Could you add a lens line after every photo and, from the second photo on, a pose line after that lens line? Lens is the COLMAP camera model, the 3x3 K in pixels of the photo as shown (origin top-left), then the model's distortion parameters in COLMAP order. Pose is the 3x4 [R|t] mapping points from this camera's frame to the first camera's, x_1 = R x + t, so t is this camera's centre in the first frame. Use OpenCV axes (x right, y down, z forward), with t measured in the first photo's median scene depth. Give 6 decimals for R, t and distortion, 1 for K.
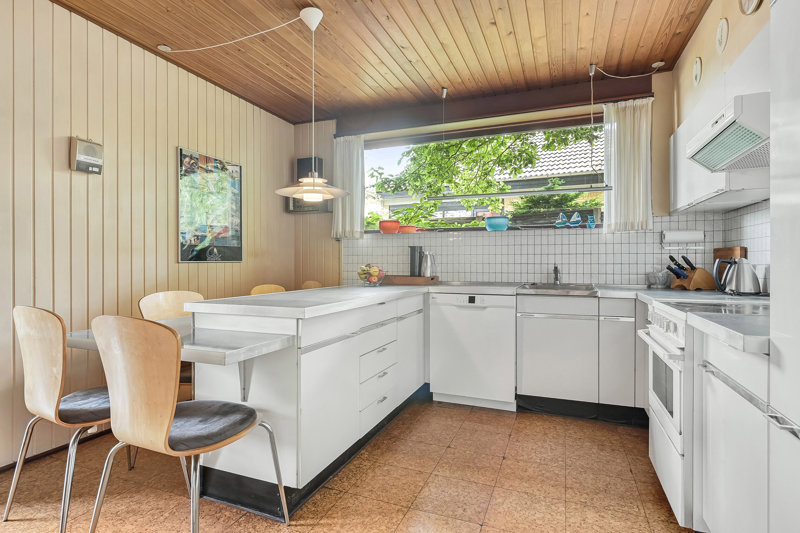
lens RADIAL K [[415.9, 0, 400.0], [0, 415.9, 266.5], [0, 0, 1]] dist [0.003173, 0.000356]
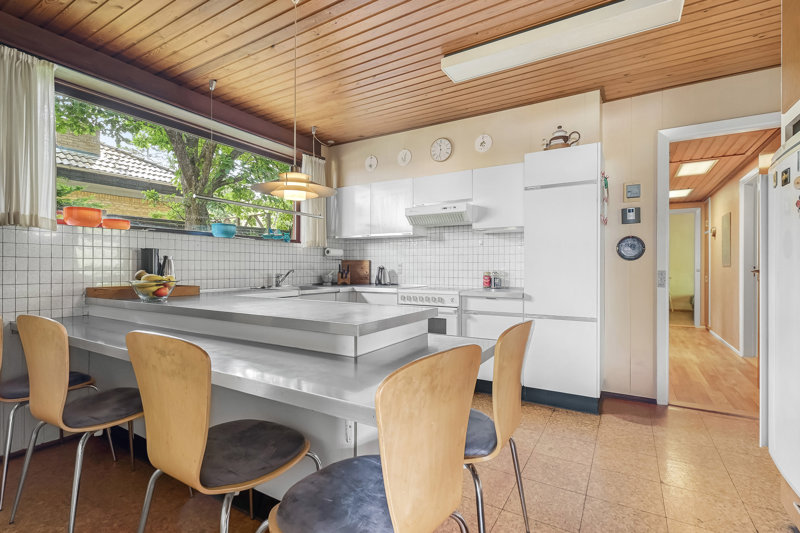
lens RADIAL K [[375.0, 0, 400.0], [0, 375.0, 266.5], [0, 0, 1]] dist [-0.000951, -0.000096]
pose [[0.163965, 0.000626, 0.986466, -0.669110], [-0.002910, 0.999996, -0.000151, -0.018394], [-0.986462, -0.002846, 0.163966, 0.477722]]
